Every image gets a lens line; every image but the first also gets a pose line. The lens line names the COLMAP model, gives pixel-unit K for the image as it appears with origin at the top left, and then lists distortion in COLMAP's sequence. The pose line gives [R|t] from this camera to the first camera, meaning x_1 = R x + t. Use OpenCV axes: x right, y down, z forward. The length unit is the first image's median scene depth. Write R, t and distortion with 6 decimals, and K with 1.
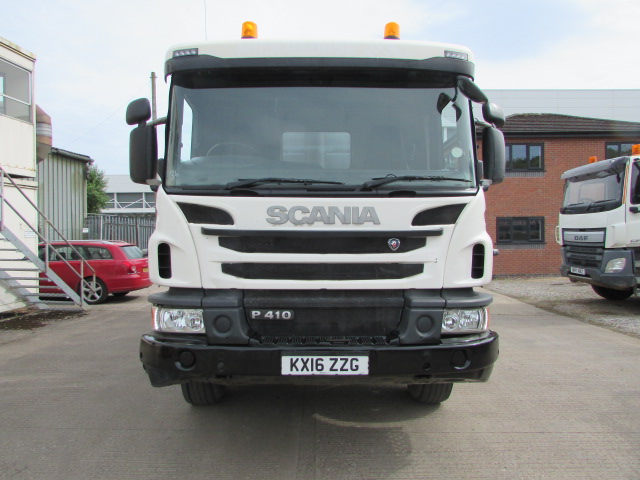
lens RADIAL K [[451.1, 0, 320.0], [0, 451.1, 240.0], [0, 0, 1]] dist [-0.031087, 0.000702]
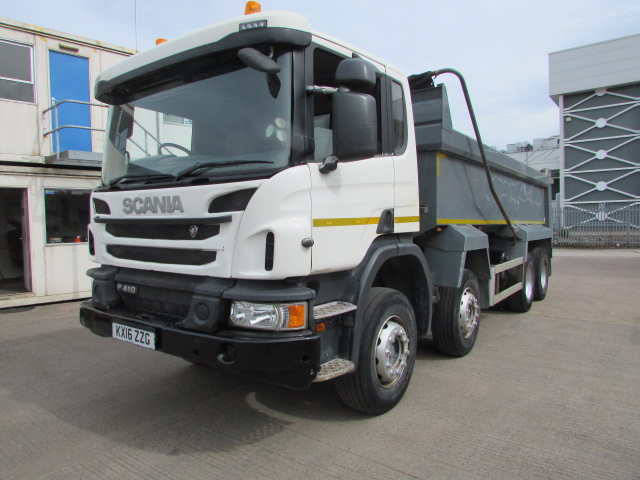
lens RADIAL K [[451.1, 0, 320.0], [0, 451.1, 240.0], [0, 0, 1]] dist [-0.031087, 0.000702]
pose [[0.796512, 0.024150, -0.604140, 1.015678], [-0.005631, 0.999455, 0.032528, -0.005856], [0.604596, -0.022507, 0.796214, 0.357761]]
